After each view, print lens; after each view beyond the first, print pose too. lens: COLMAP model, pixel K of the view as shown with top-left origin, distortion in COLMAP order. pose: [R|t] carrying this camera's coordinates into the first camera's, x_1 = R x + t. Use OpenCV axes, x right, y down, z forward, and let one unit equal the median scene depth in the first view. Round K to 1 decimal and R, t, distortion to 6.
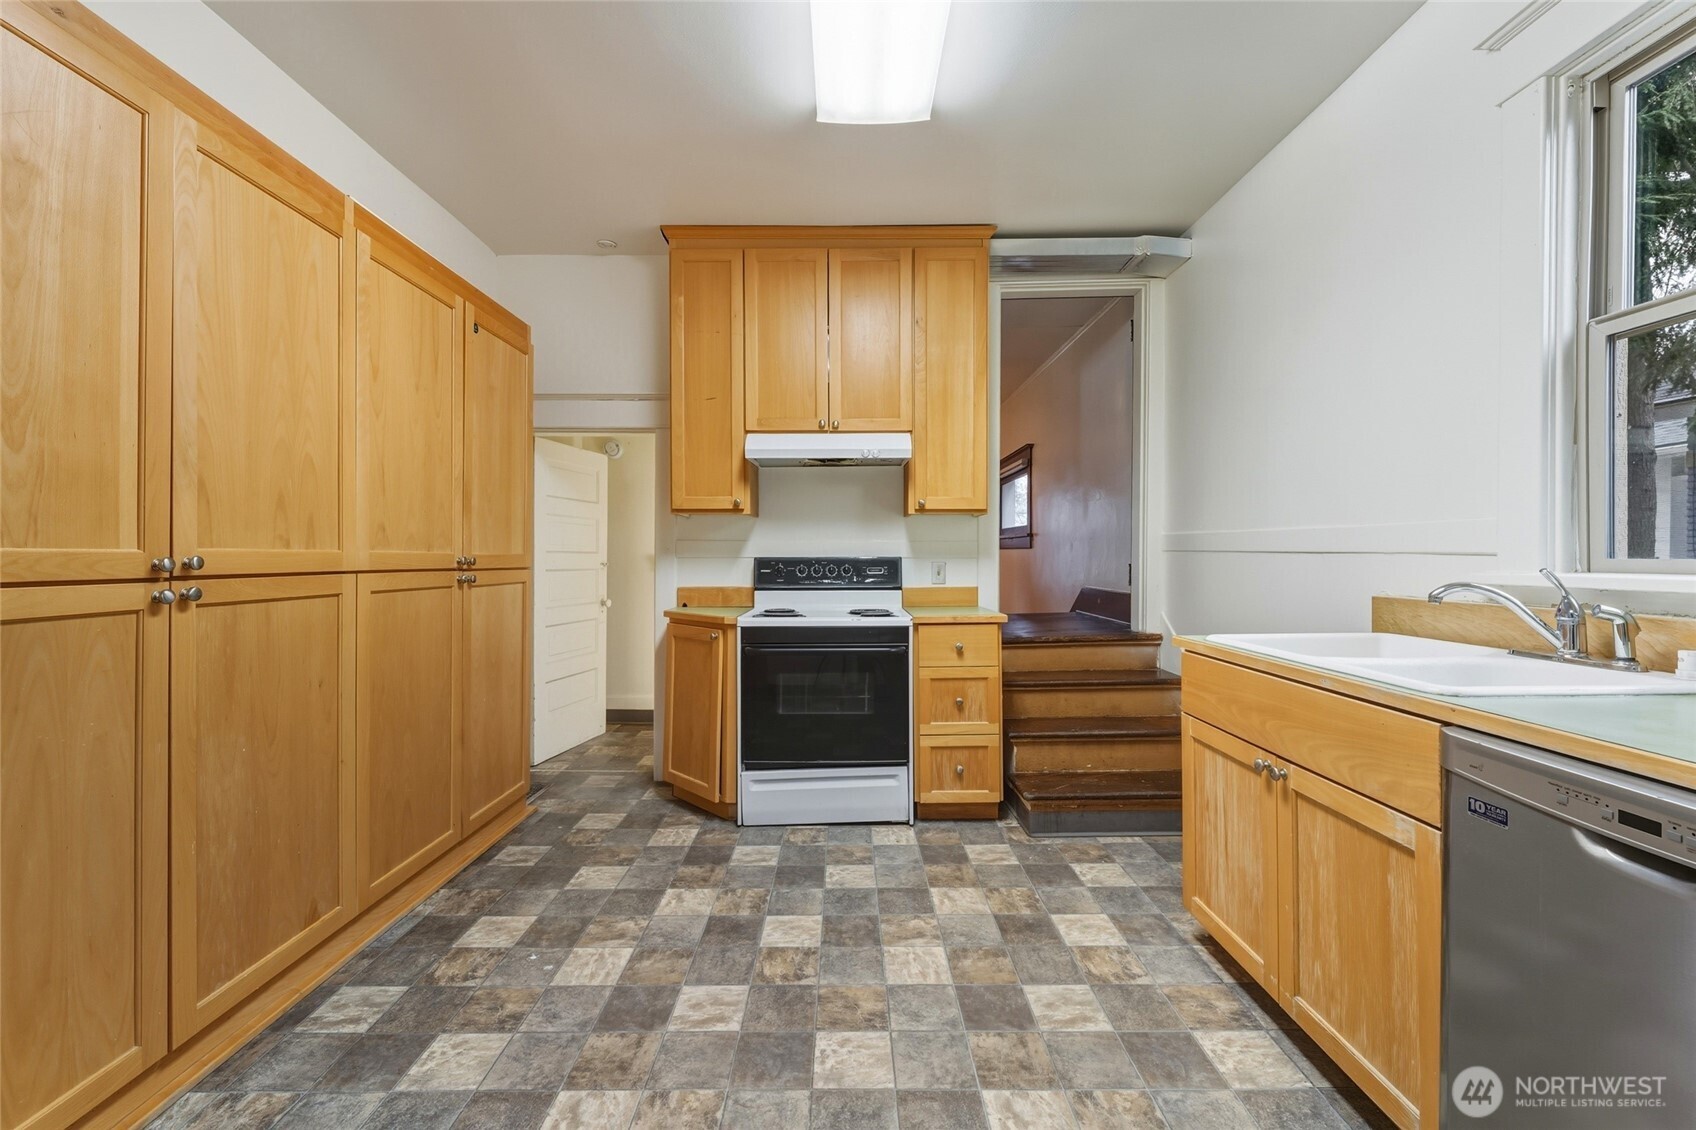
lens RADIAL K [[691.5, 0, 847.2], [0, 691.5, 562.3], [0, 0, 1]] dist [0.007179, -0.001181]
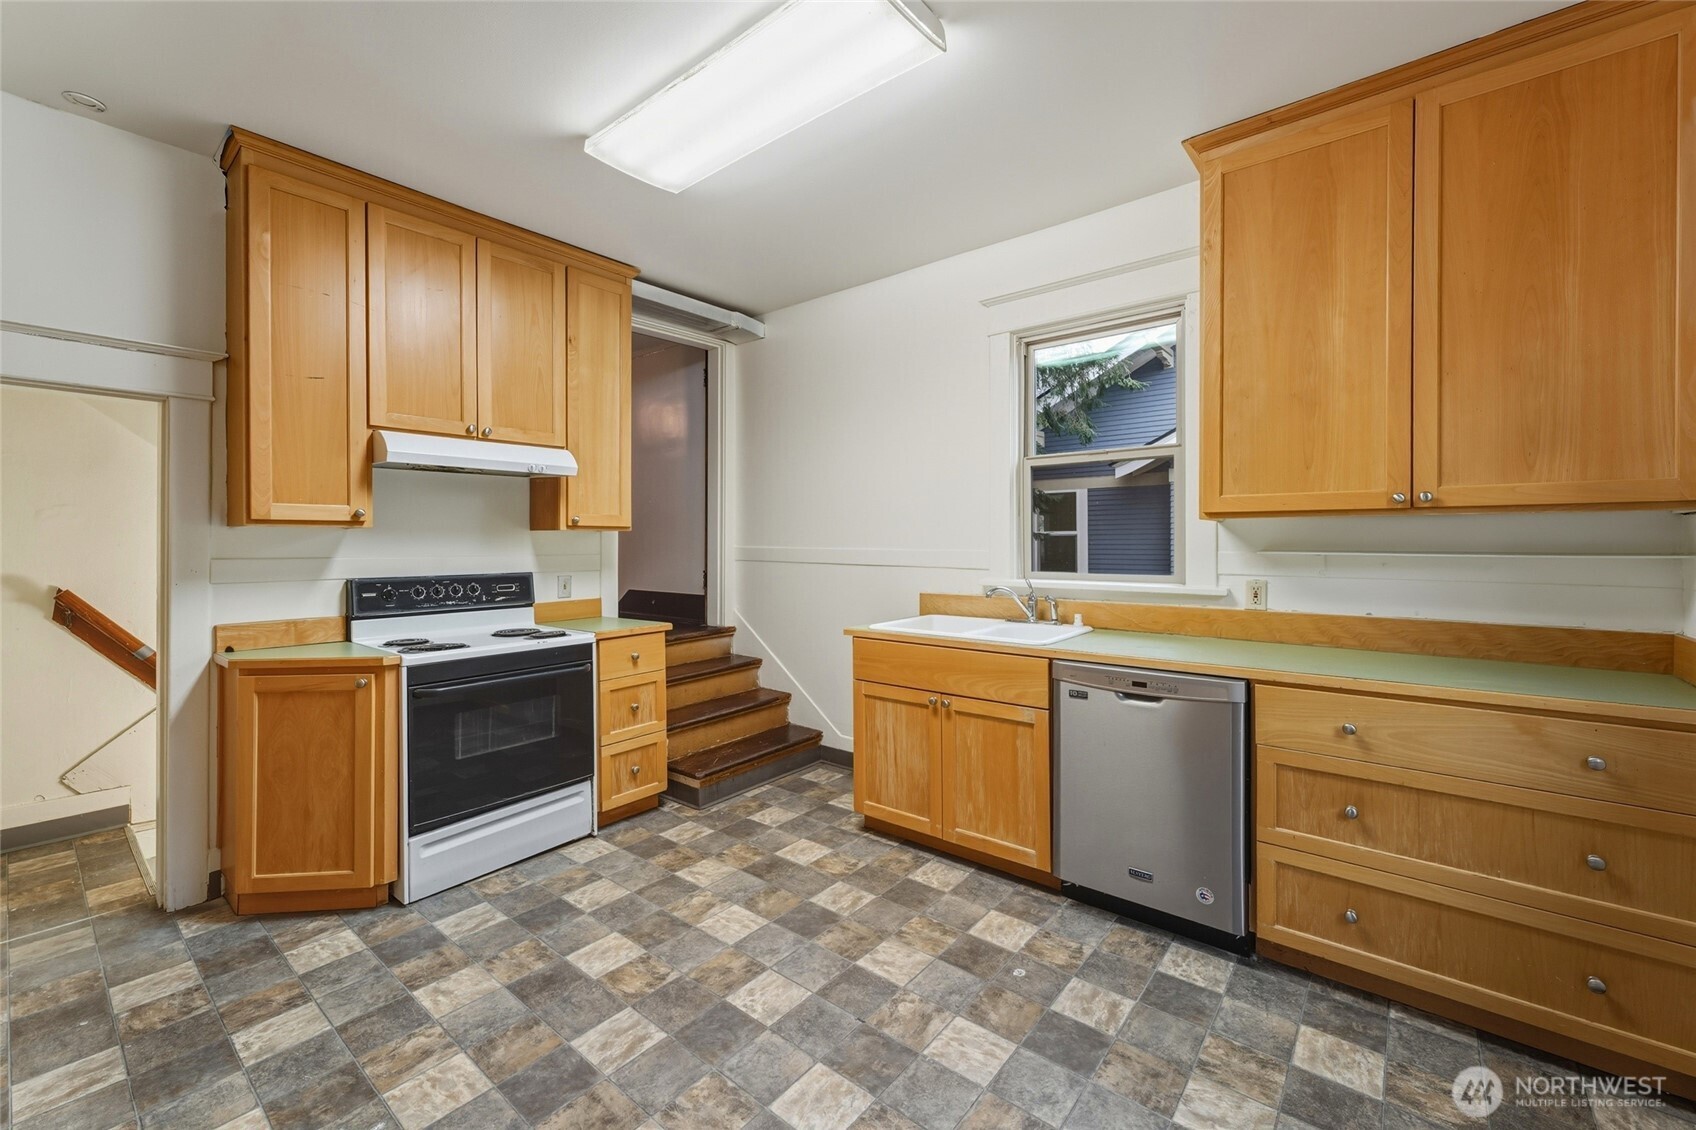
lens RADIAL K [[691.5, 0, 844.0], [0, 691.5, 548.3], [0, 0, 1]] dist [0.007179, -0.001181]
pose [[0.636041, -0.007940, 0.771614, -0.478928], [0.010374, 0.999945, 0.001739, -0.046761], [-0.771585, 0.006899, 0.636088, 0.059255]]
